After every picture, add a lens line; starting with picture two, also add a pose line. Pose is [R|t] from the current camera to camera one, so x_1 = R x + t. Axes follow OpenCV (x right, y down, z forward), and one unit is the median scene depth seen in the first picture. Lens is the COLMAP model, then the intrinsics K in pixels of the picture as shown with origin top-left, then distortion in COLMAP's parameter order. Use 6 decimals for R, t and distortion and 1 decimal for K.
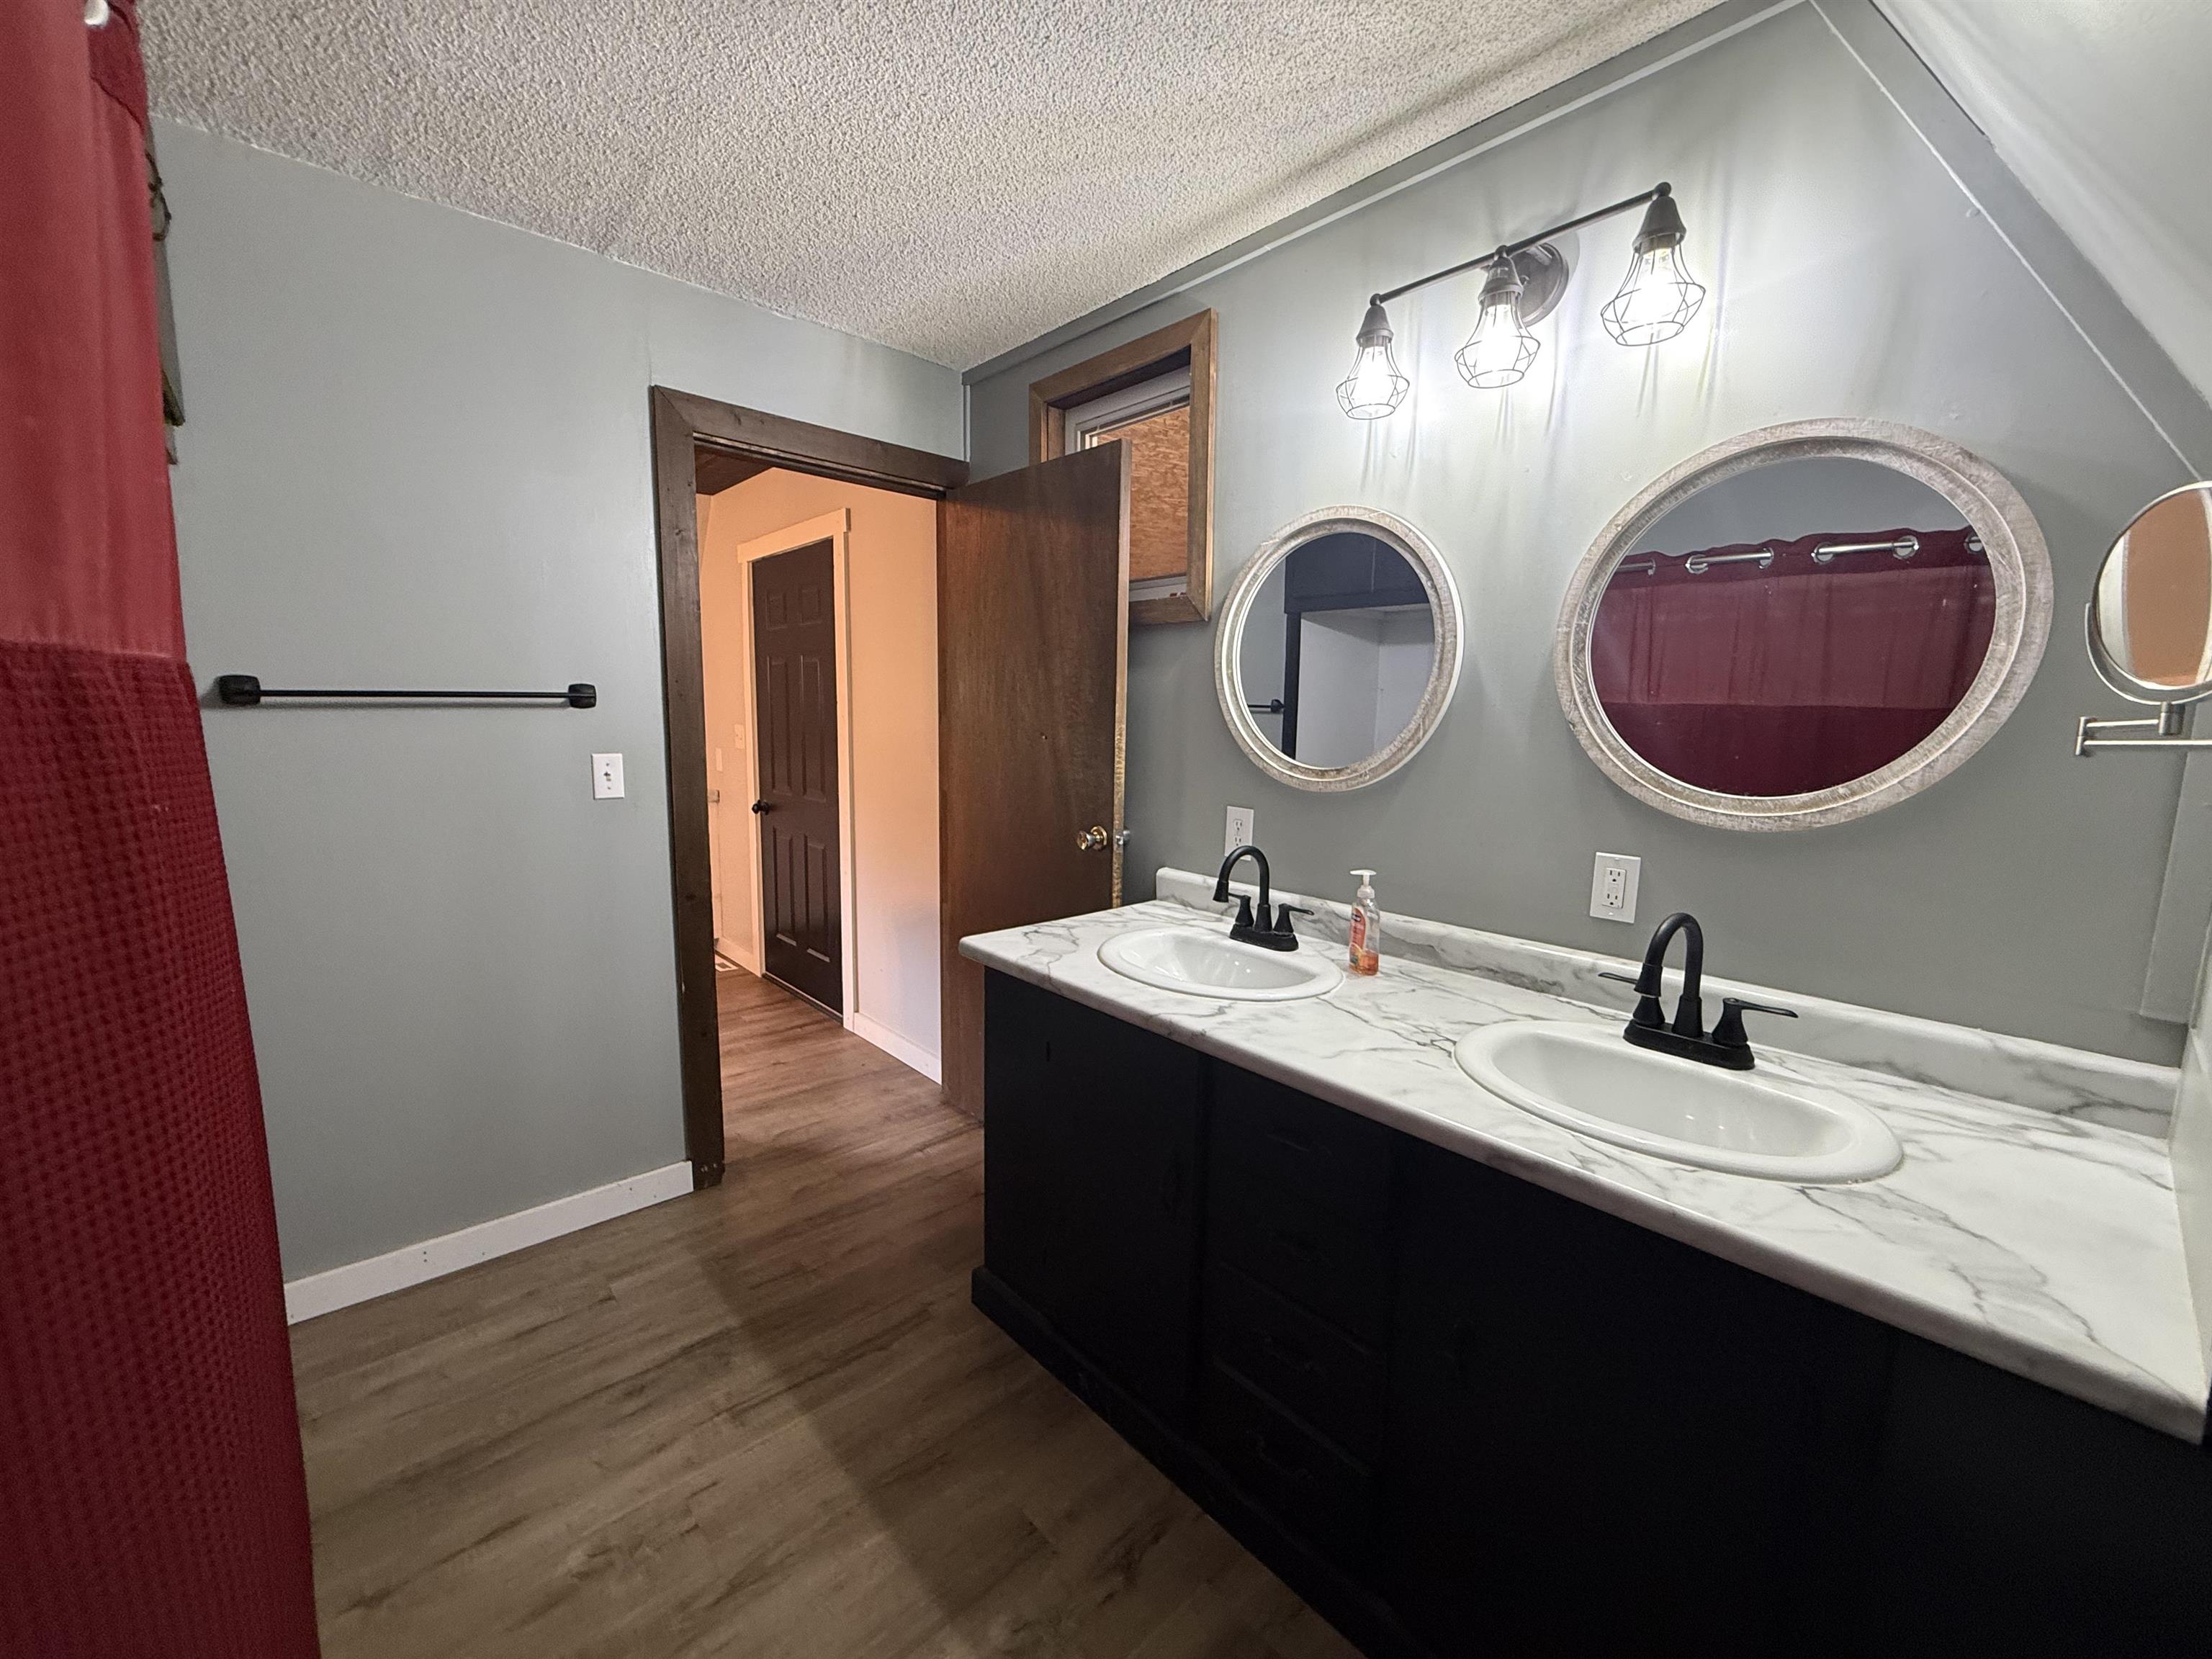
lens RADIAL K [[886.1, 0, 1102.5], [0, 886.1, 829.5], [0, 0, 1]] dist [0.000982, 0.000194]
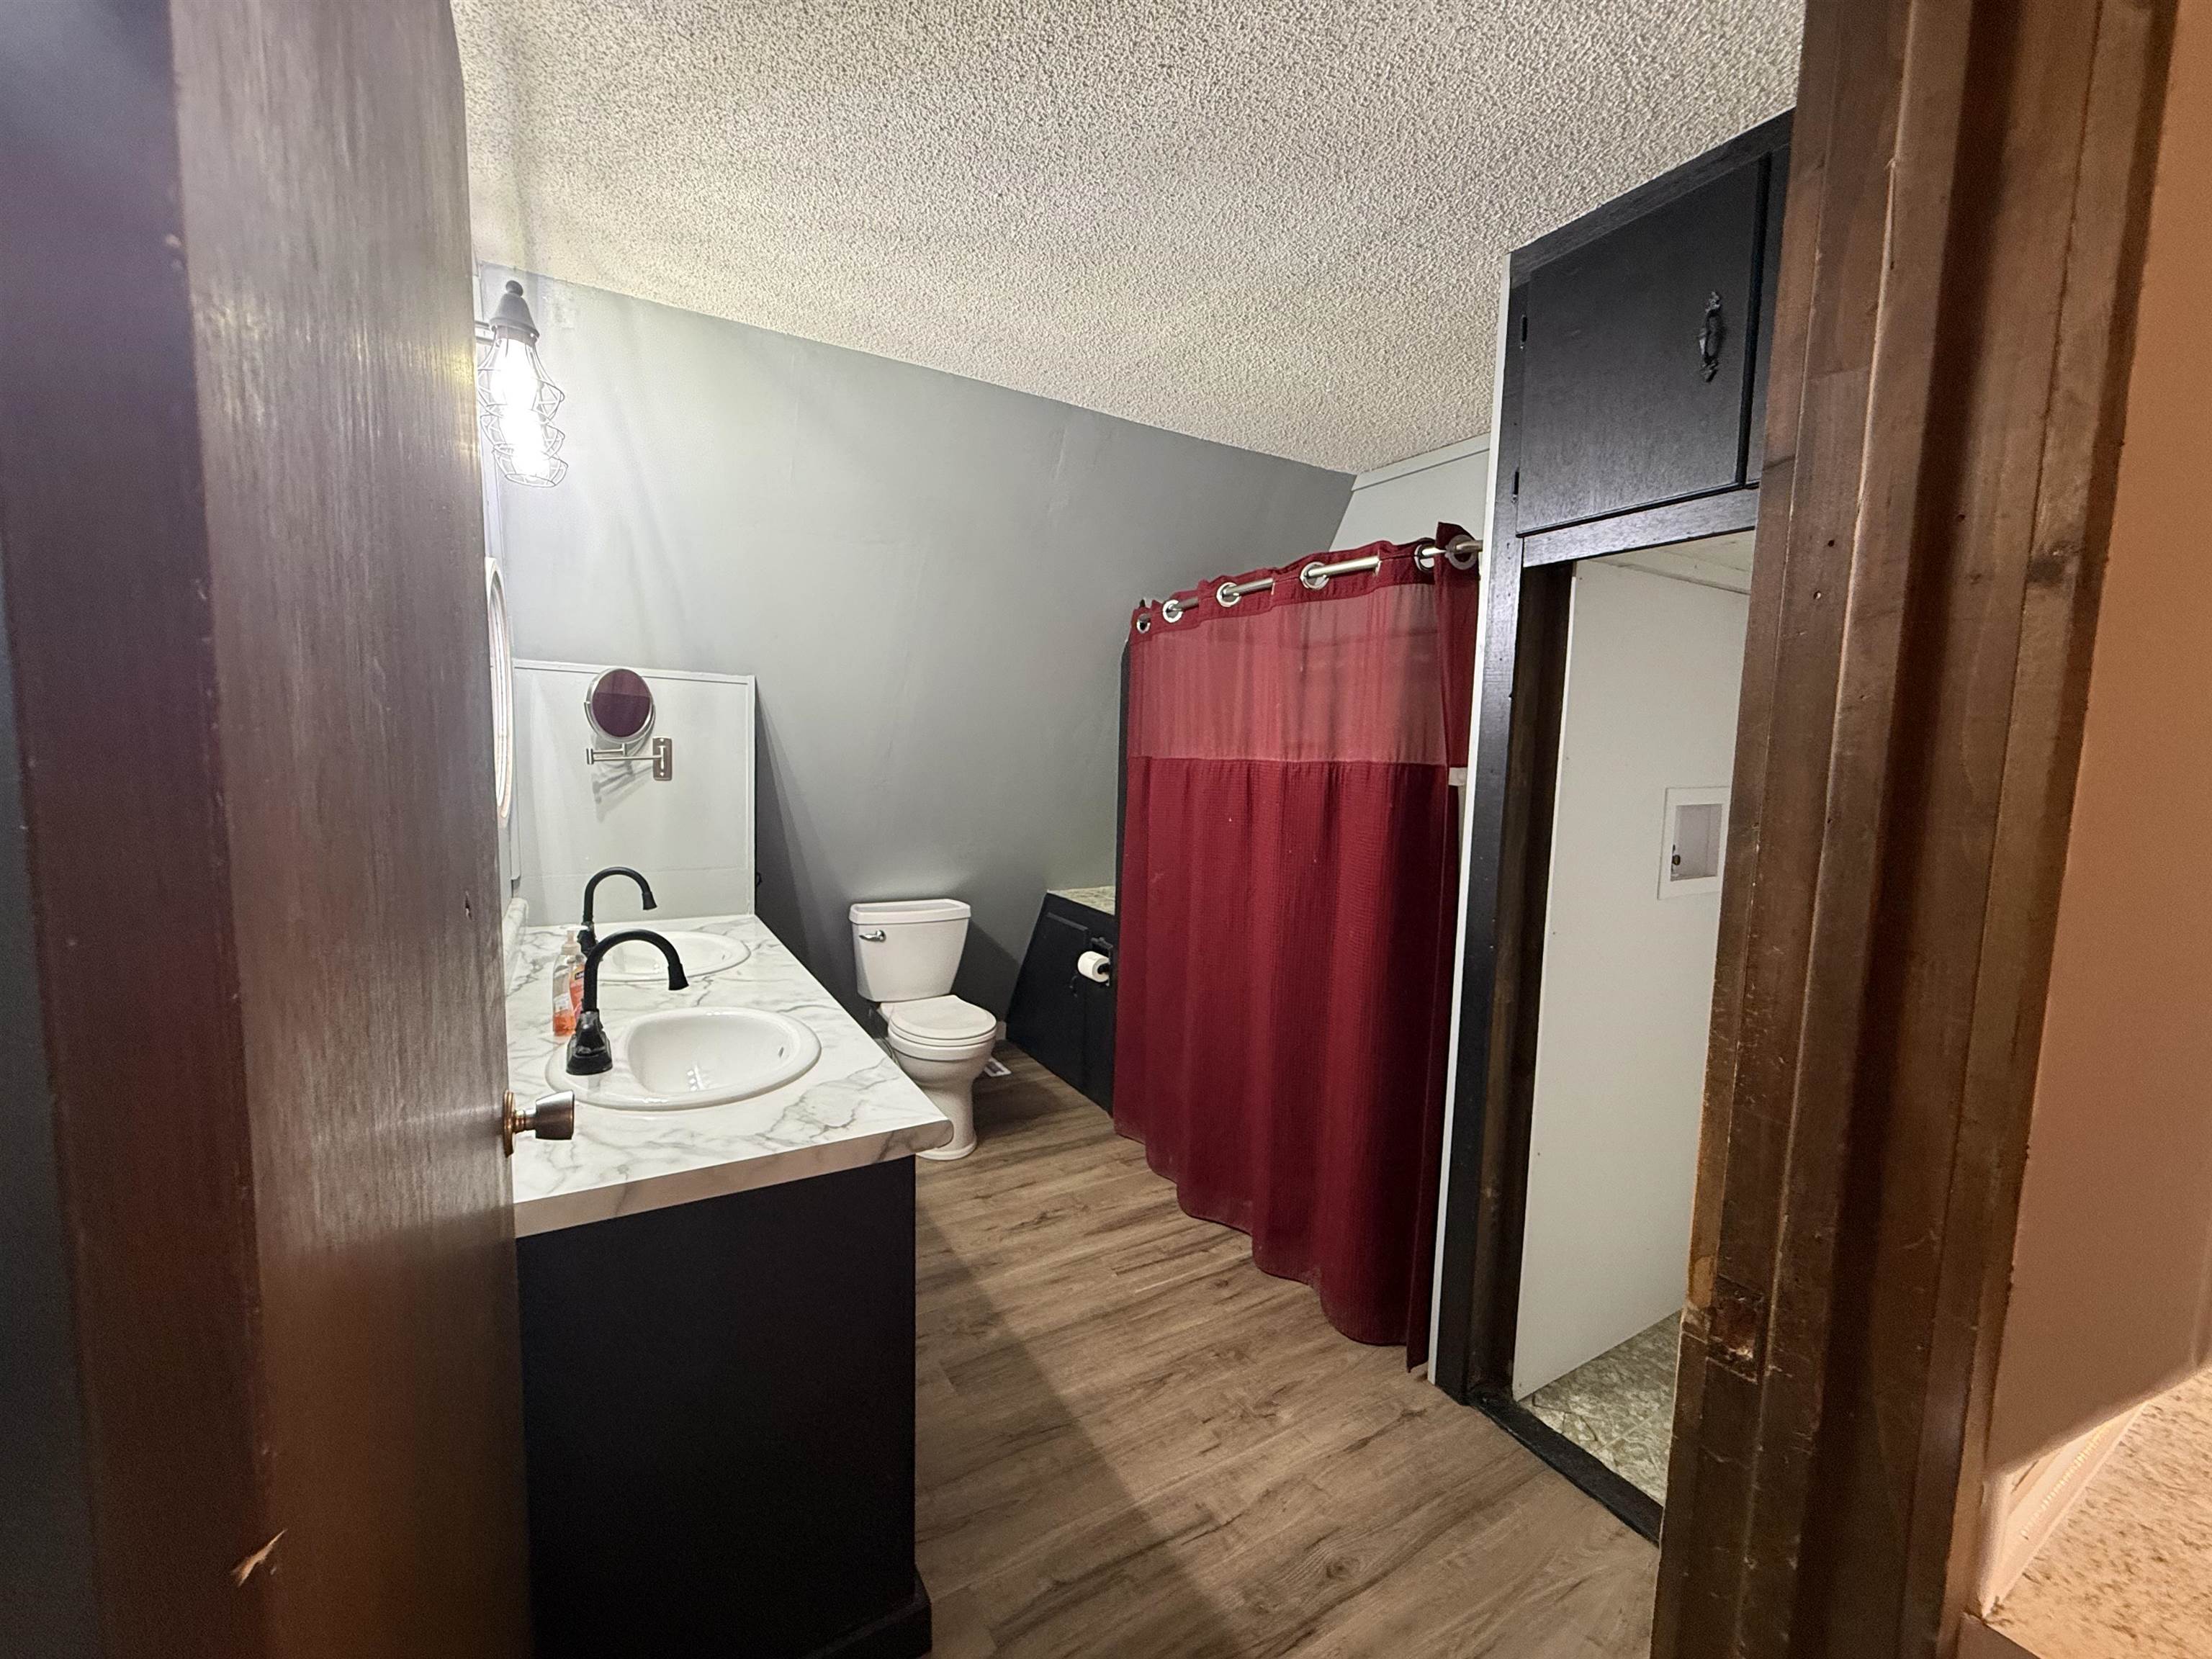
lens RADIAL K [[886.1, 0, 1102.5], [0, 886.1, 829.5], [0, 0, 1]] dist [0.000982, 0.000194]
pose [[-0.979266, -0.062092, 0.192827, -0.479752], [-0.016211, 0.972835, 0.230933, -0.308411], [-0.201928, 0.223019, -0.953671, 1.935731]]
